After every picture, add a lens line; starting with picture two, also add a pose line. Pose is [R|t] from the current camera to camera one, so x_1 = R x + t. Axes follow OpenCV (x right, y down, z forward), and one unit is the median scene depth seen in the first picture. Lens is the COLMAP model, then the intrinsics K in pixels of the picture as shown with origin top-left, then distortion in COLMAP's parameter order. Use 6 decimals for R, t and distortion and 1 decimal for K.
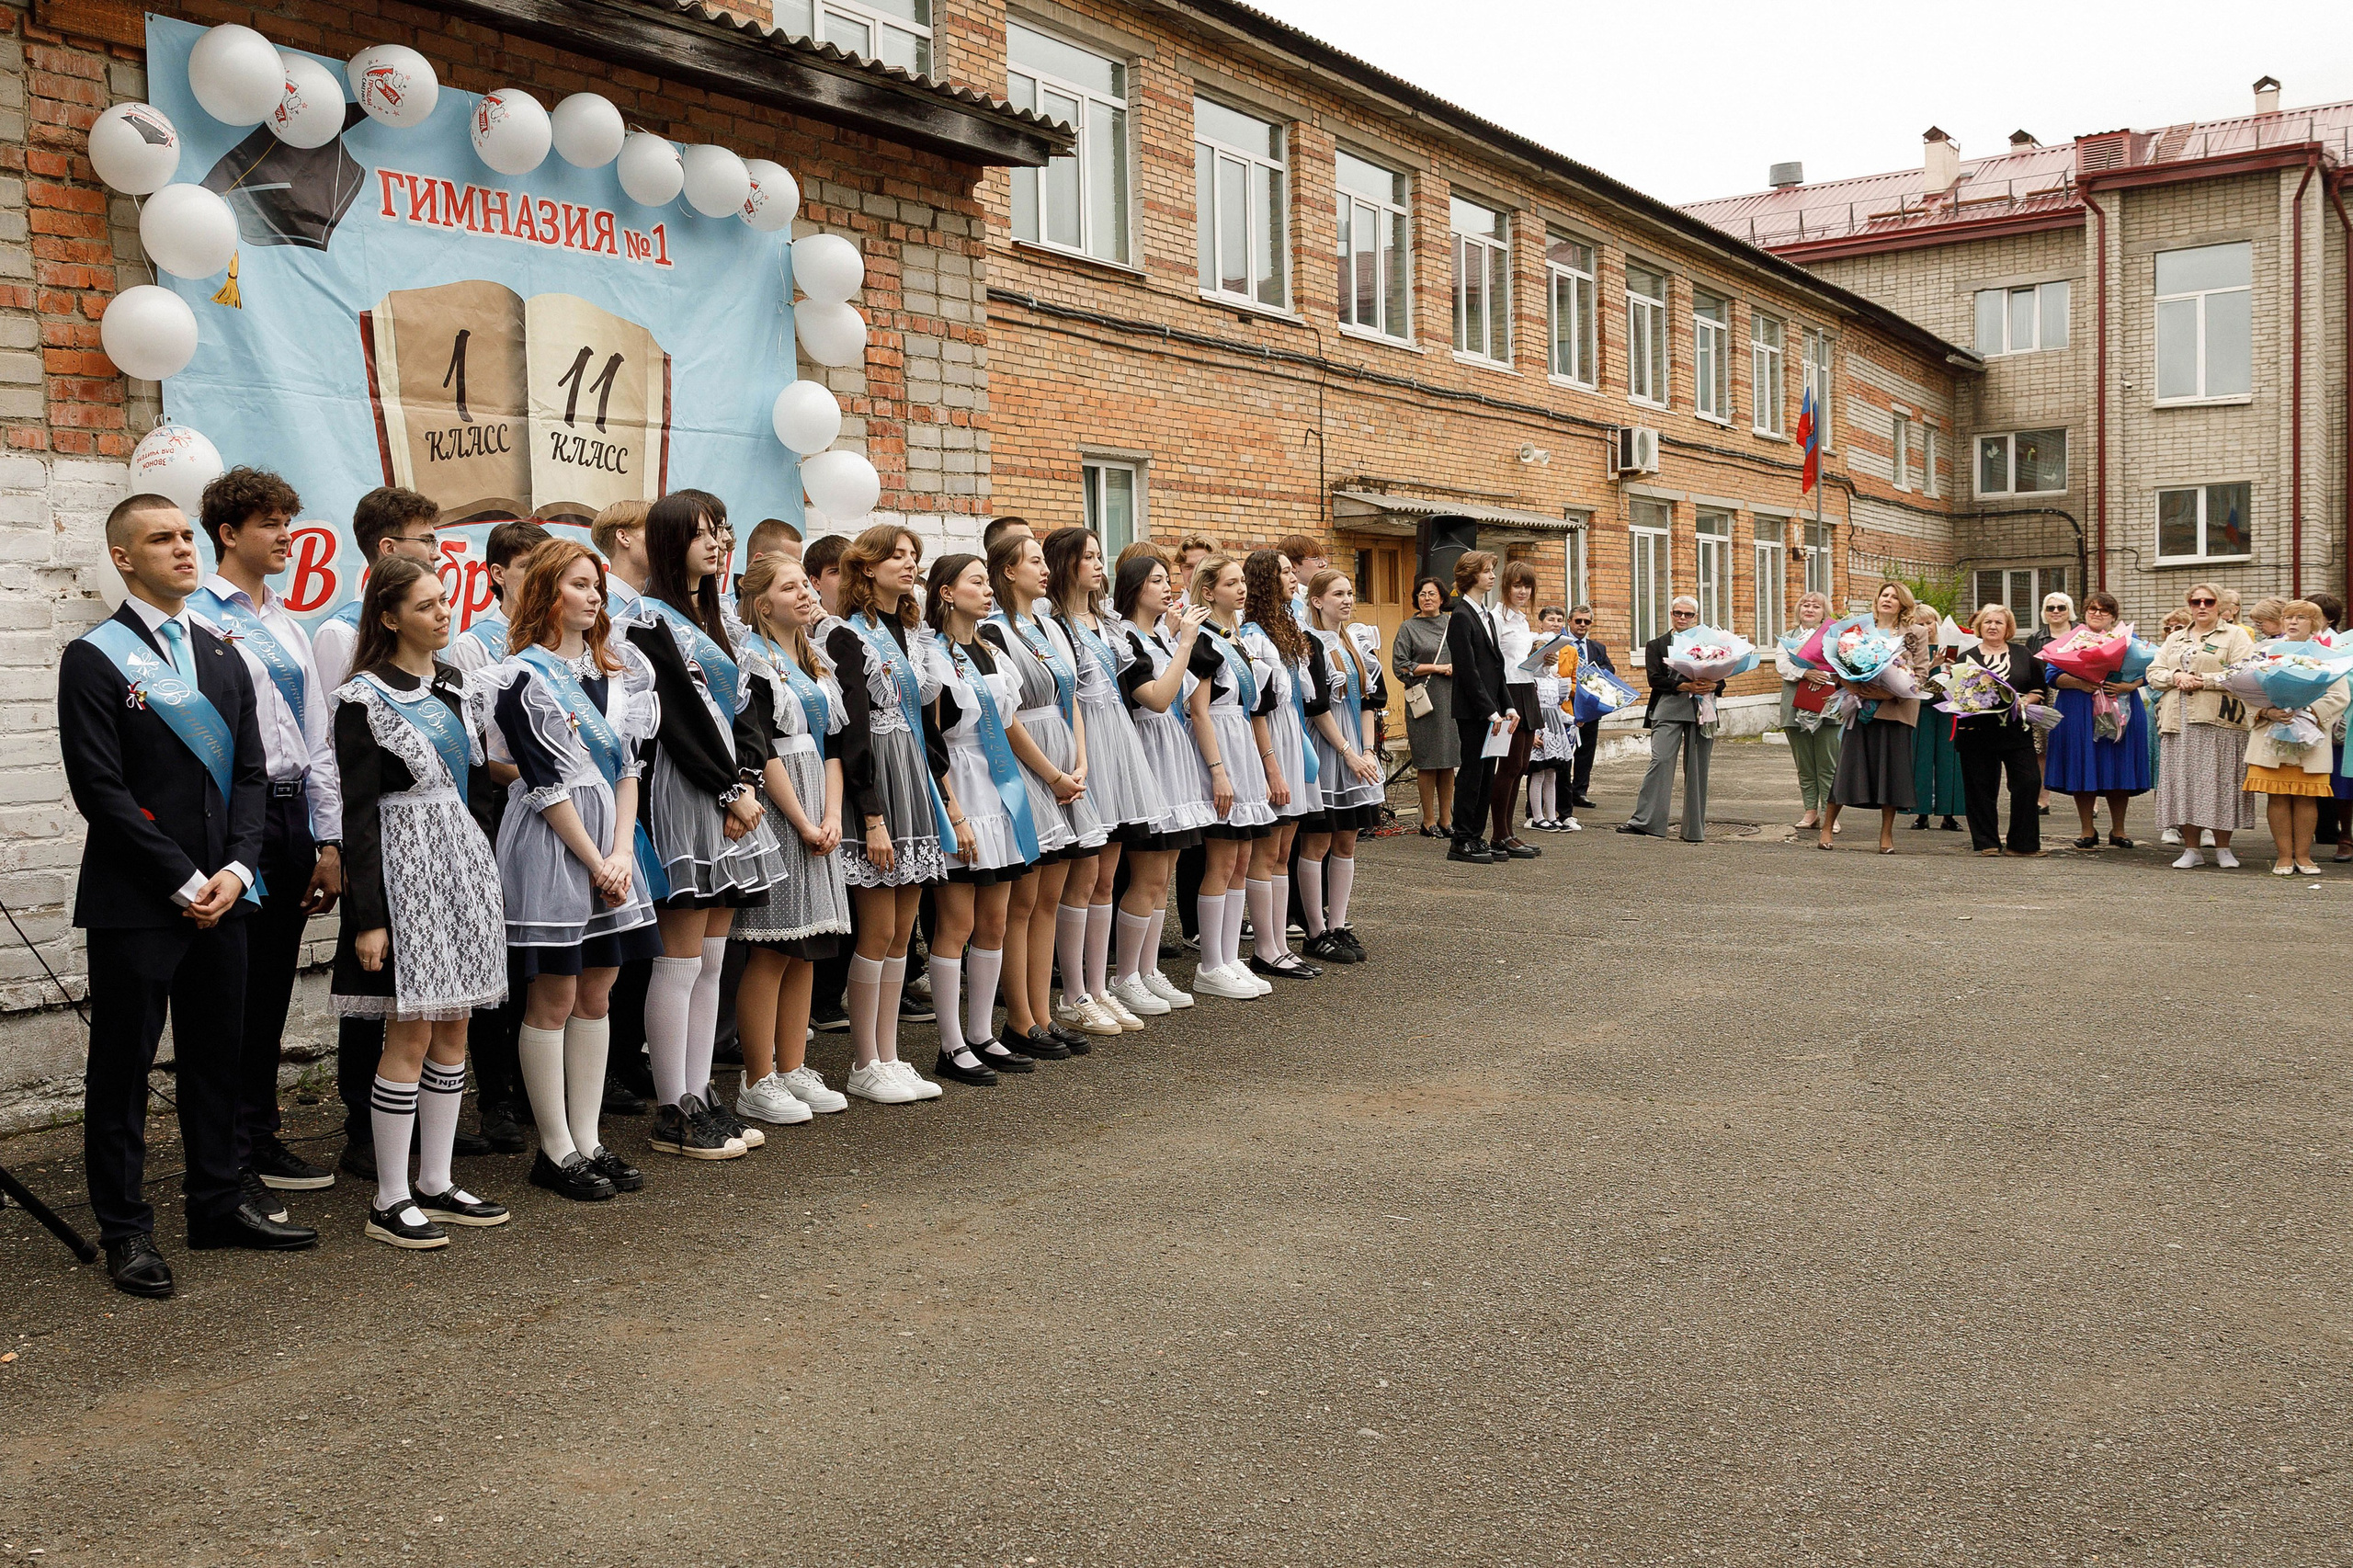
lens RADIAL K [[2206.8, 0, 890.3], [0, 2206.8, 781.2], [0, 0, 1]] dist [0.013505, 0.000000]
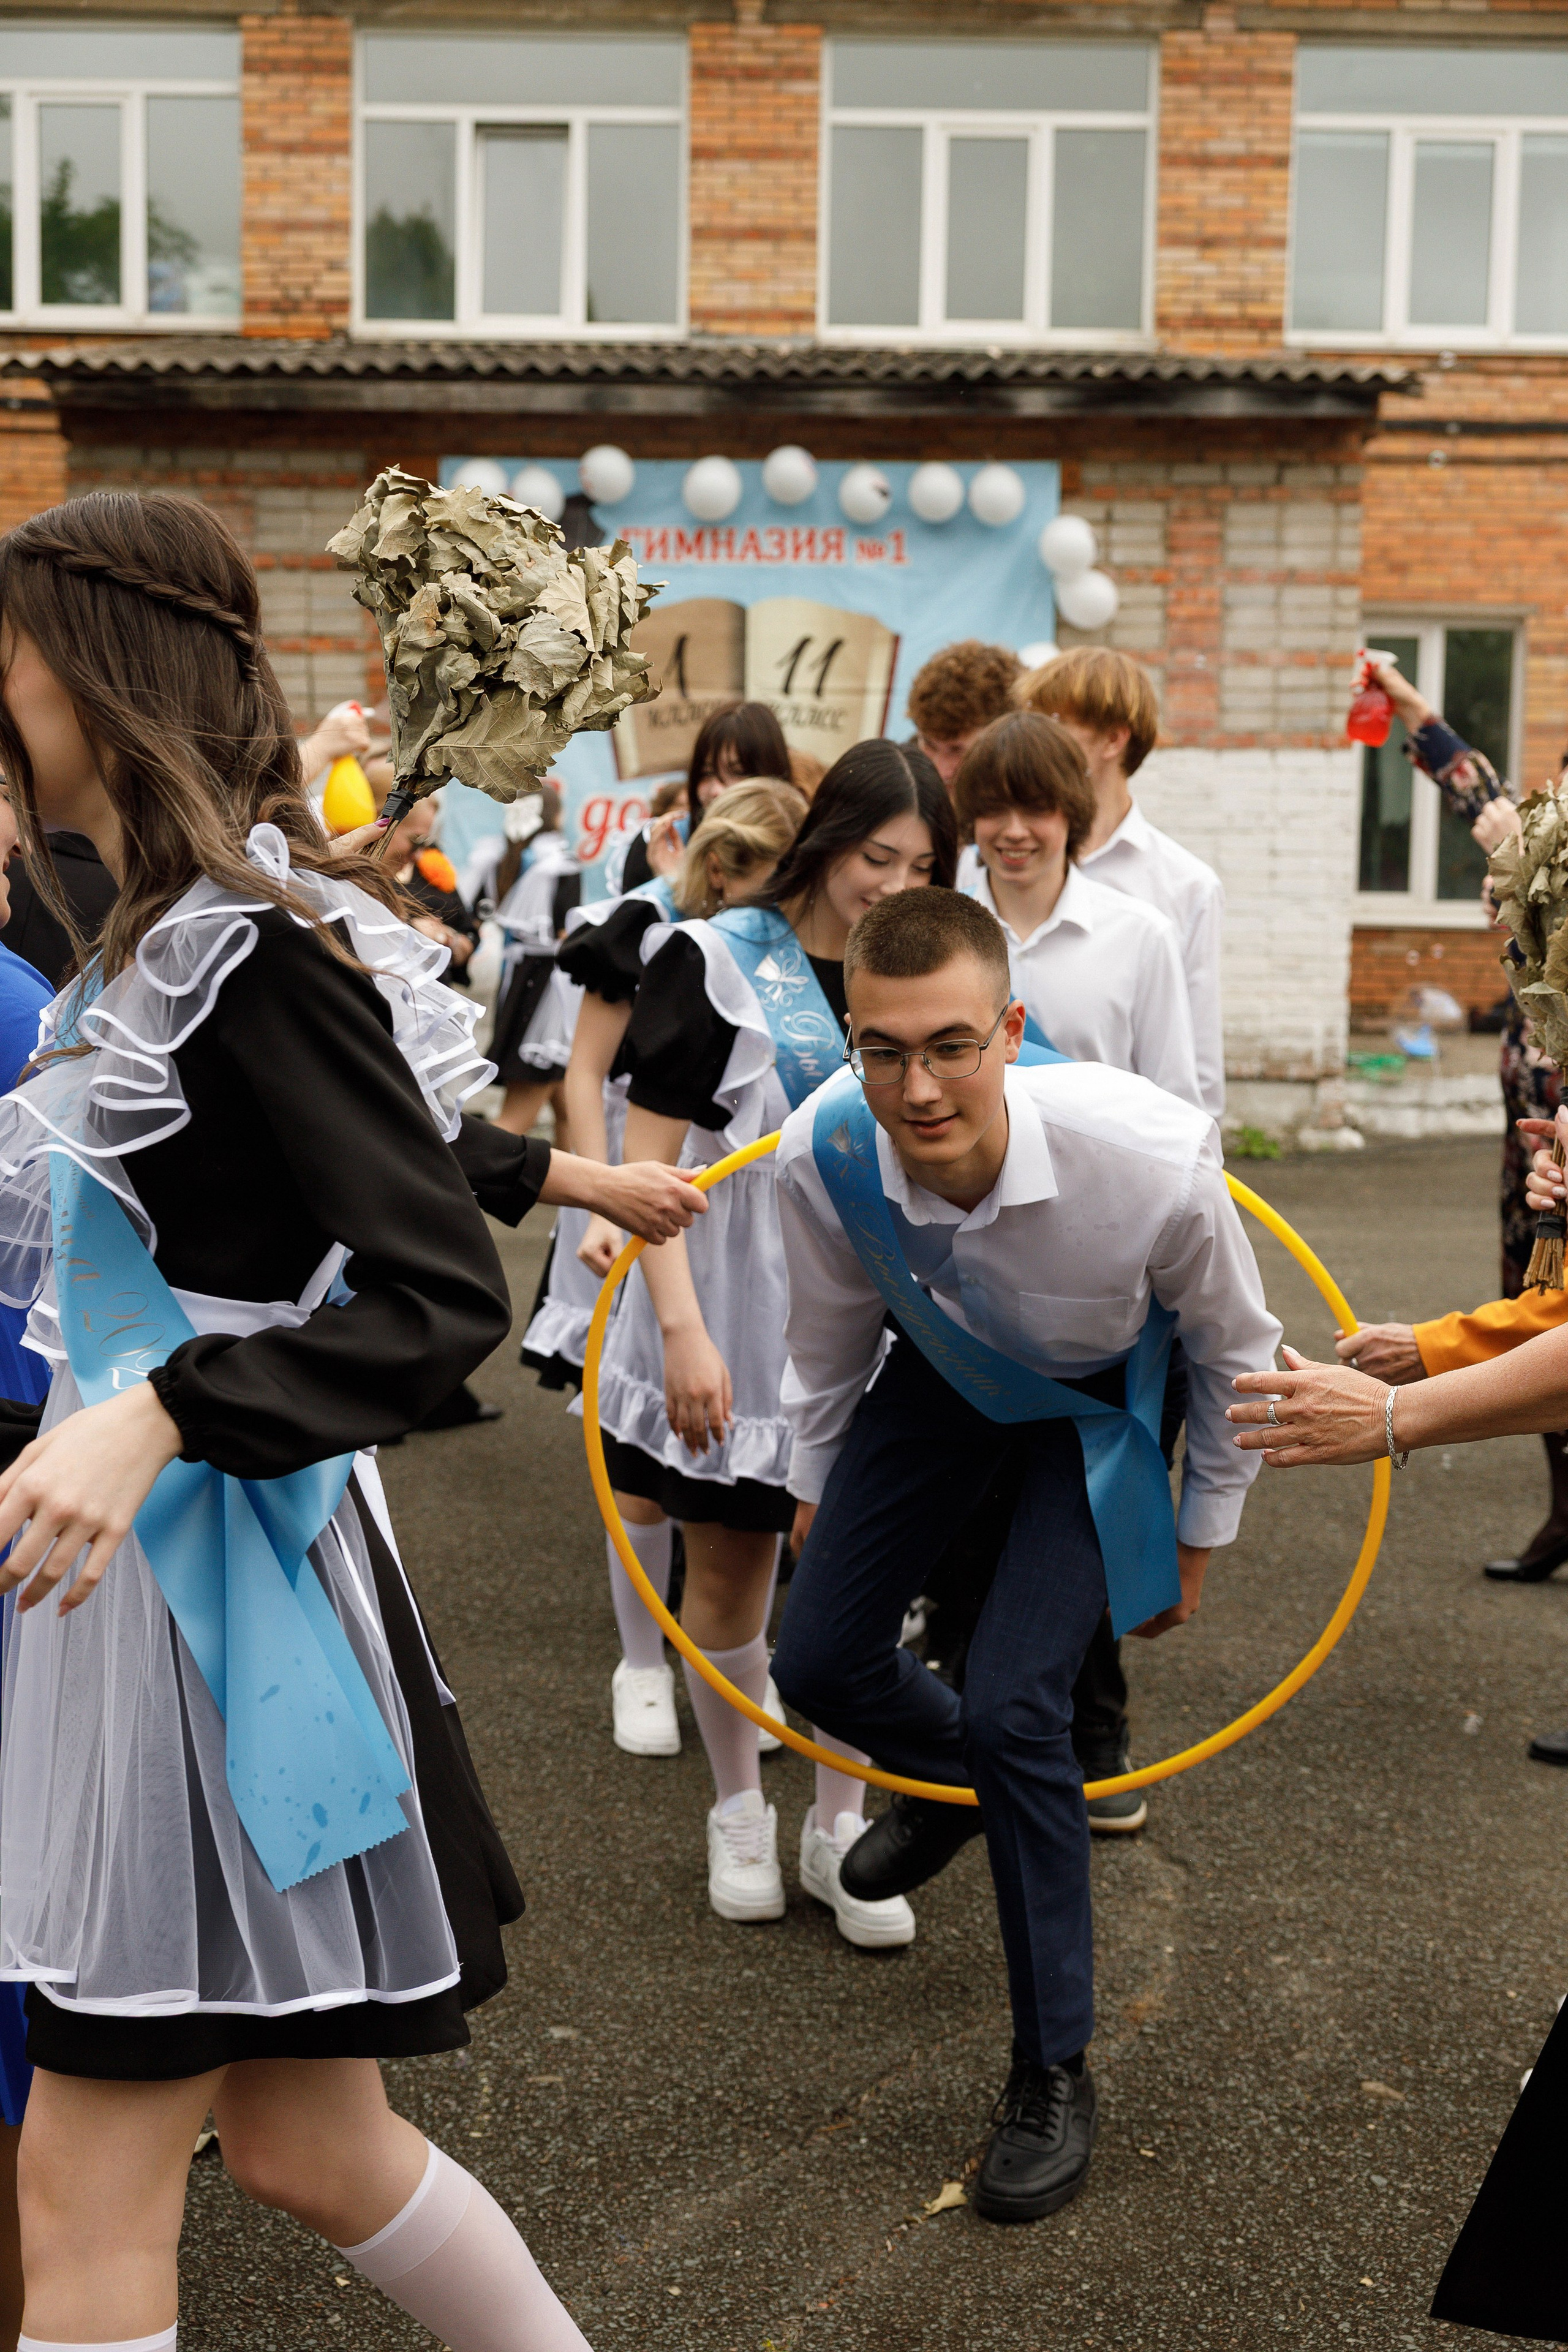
lens RADIAL K [[2898.7, 0, 776.3], [0, 2898.7, 1169.5], [0, 0, 1]] dist [0.012850, 0.000000]
pose [[0.591673, 0.124712, -0.796474, 1.224310], [-0.072246, 0.992190, 0.101688, -0.052061], [0.802935, -0.002624, 0.596061, -0.050079]]
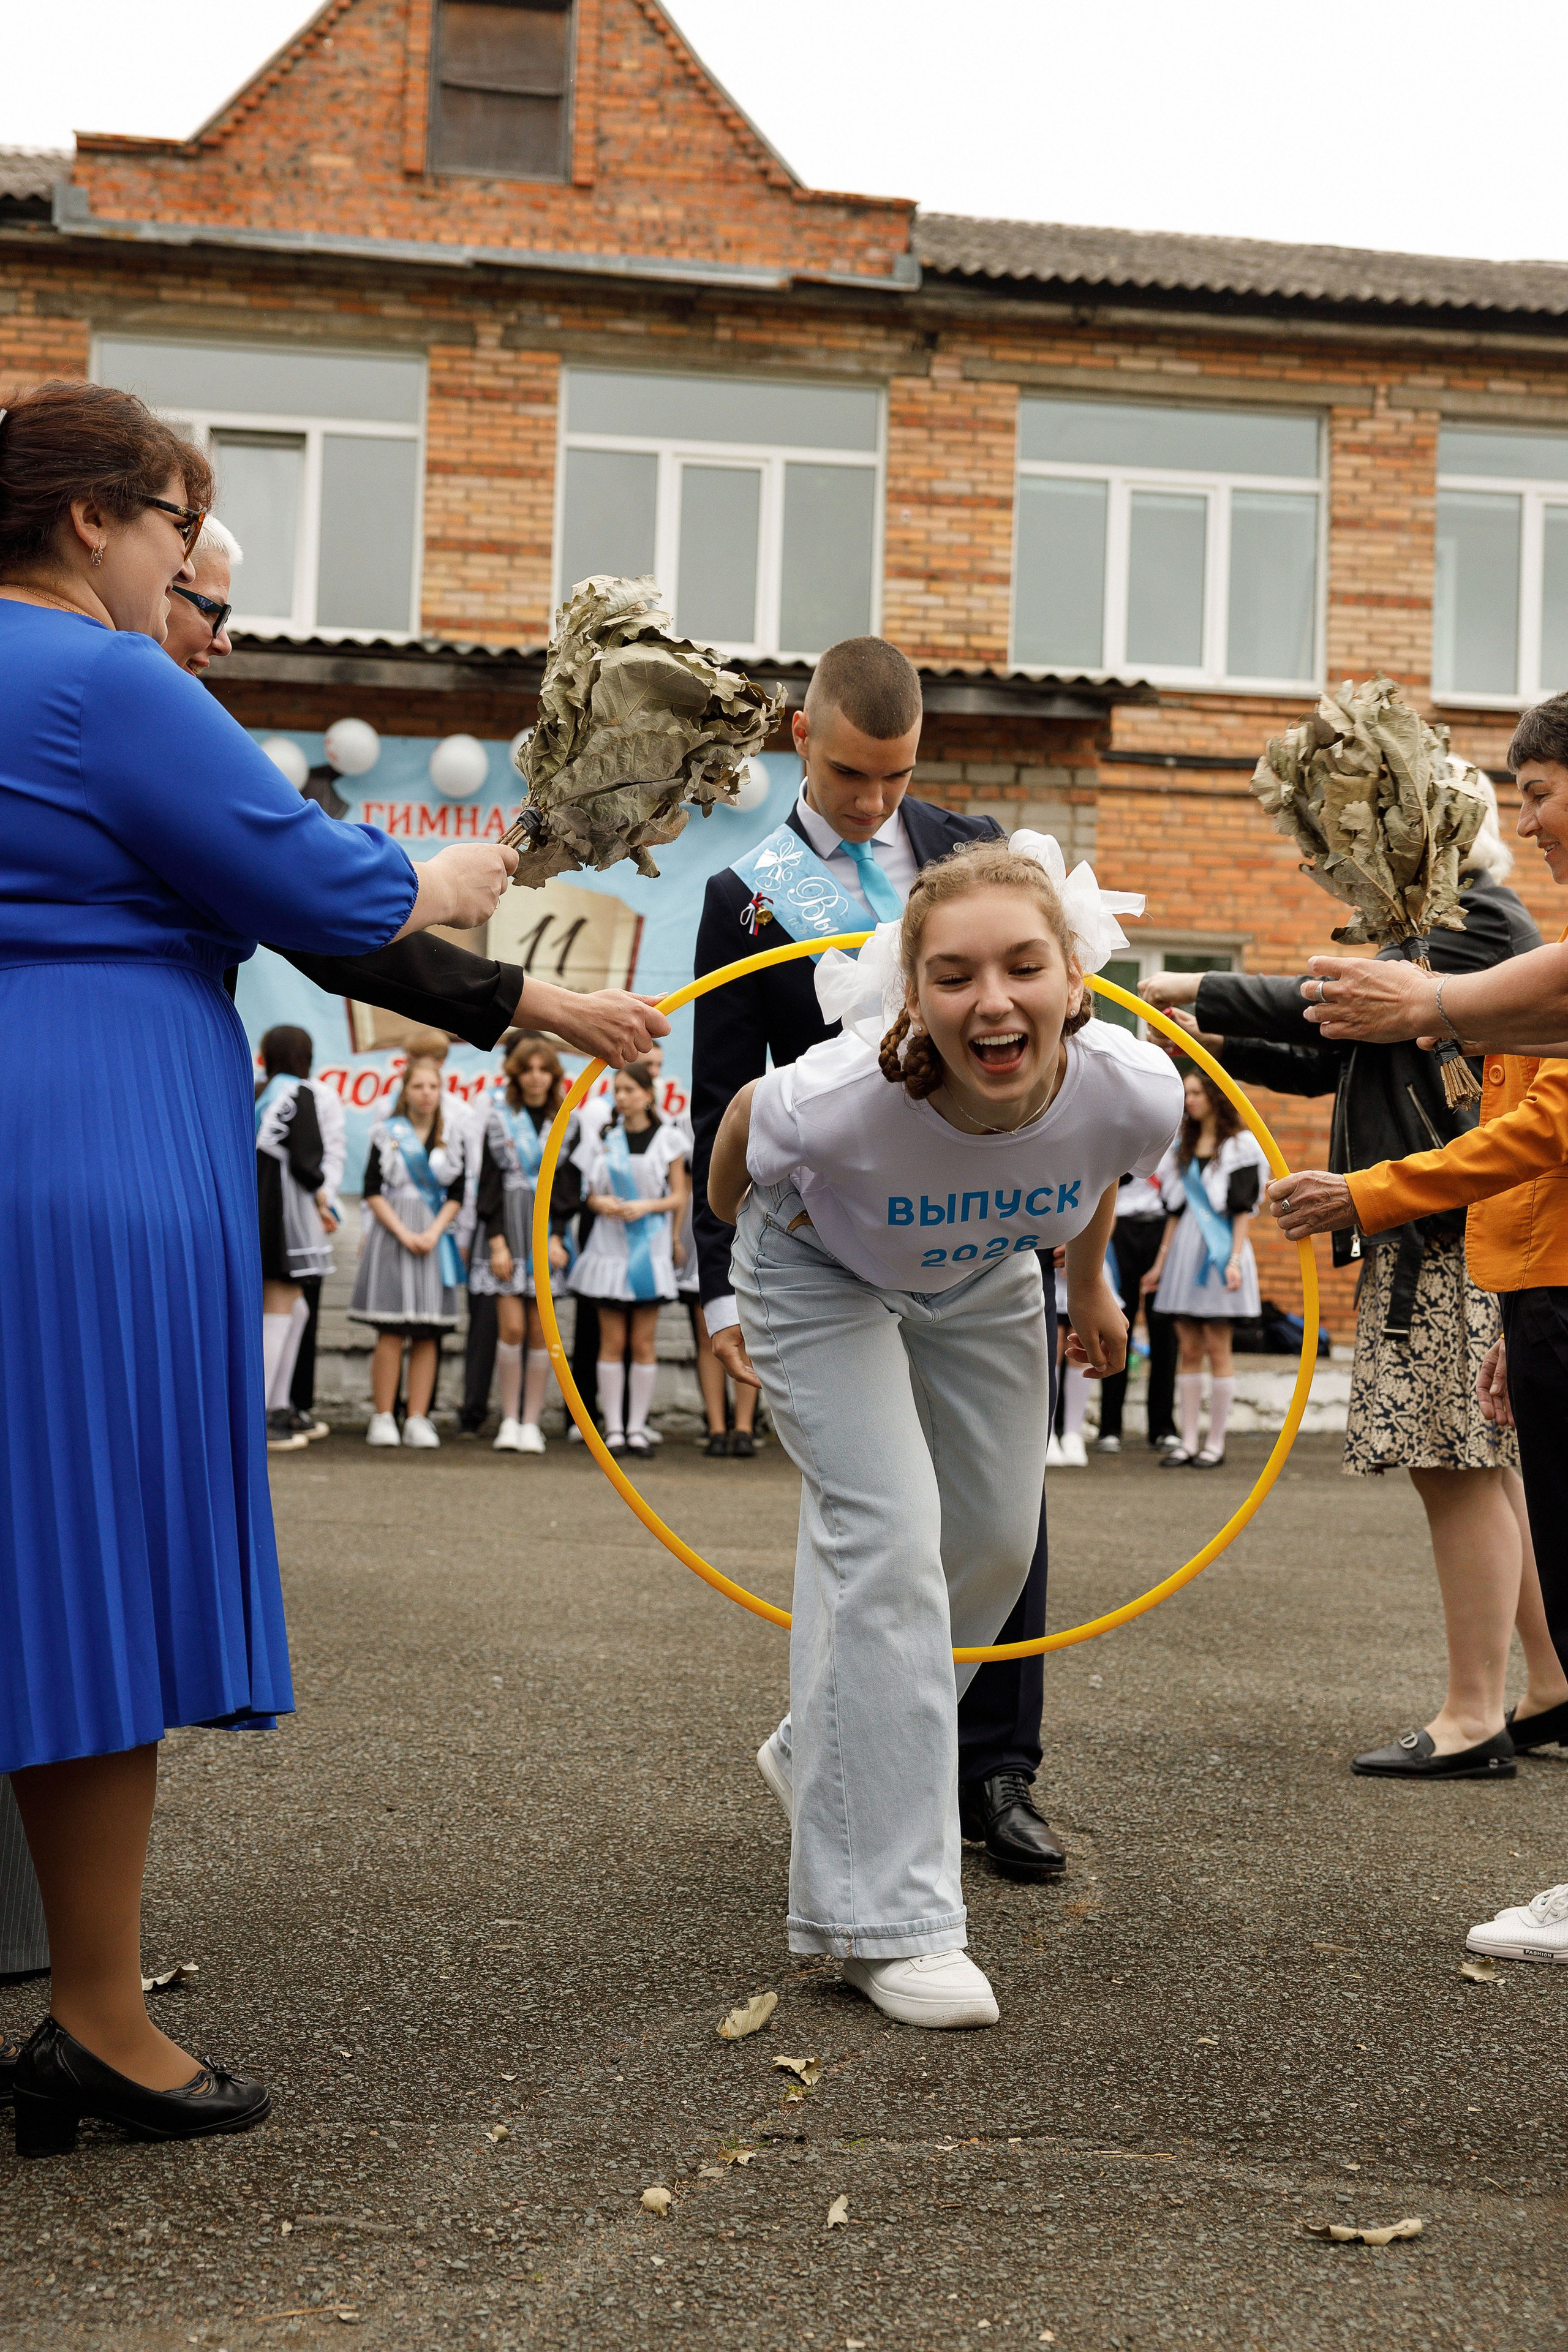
lens RADIAL K [[3014.6, 0, 767.7], [0, 3014.6, 1167.4], [0, 0, 1]] dist [0.018263, 0.000000]
pose [[0.675930, 0.026655, -0.736483, 1.225437], [-0.091579, 0.994638, -0.048052, 0.026991], [0.731253, 0.099926, 0.674747, -0.098227]]
